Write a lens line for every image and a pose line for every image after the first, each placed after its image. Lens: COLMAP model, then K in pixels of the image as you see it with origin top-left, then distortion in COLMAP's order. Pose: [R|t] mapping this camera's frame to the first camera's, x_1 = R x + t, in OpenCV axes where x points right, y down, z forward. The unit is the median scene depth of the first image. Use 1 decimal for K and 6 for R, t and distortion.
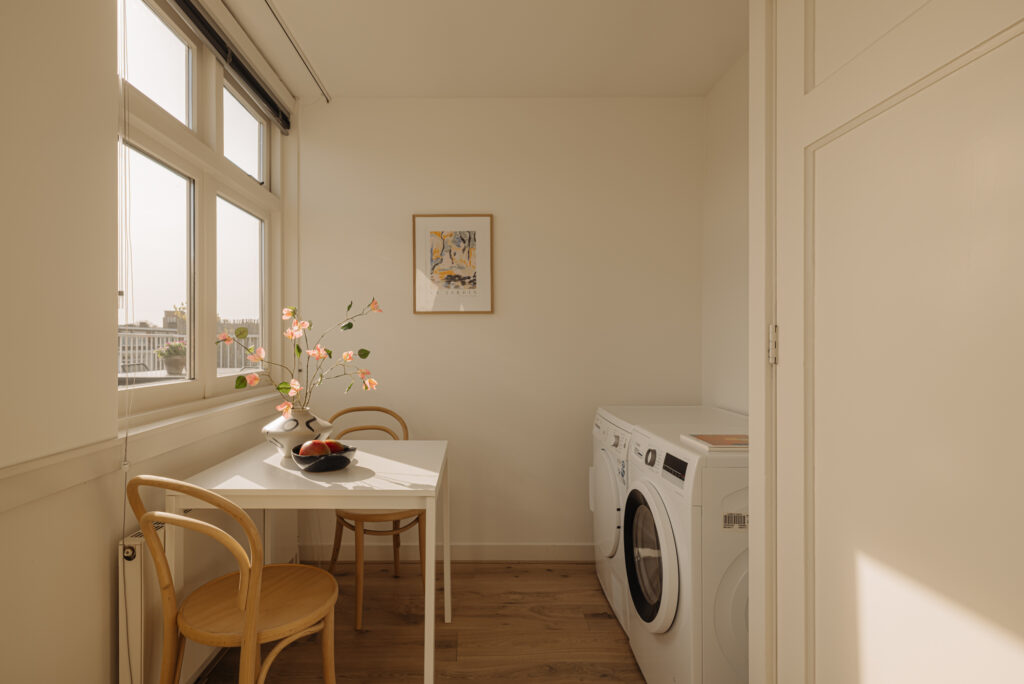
lens RADIAL K [[543.0, 0, 512.0], [0, 543.0, 342.0], [0, 0, 1]] dist [-0.005160, -0.000519]
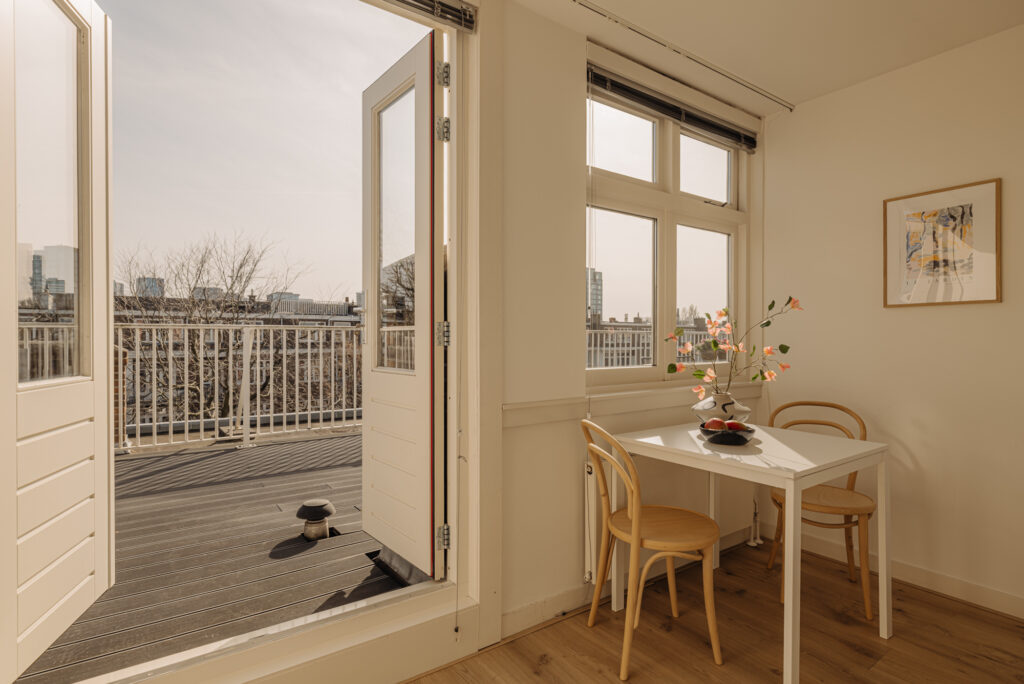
lens RADIAL K [[543.0, 0, 512.0], [0, 543.0, 342.0], [0, 0, 1]] dist [-0.005160, -0.000519]
pose [[0.558433, 0.004439, -0.829538, 0.254709], [0.000400, 0.999984, 0.005621, 0.001073], [0.829550, -0.003471, 0.558422, -0.044166]]
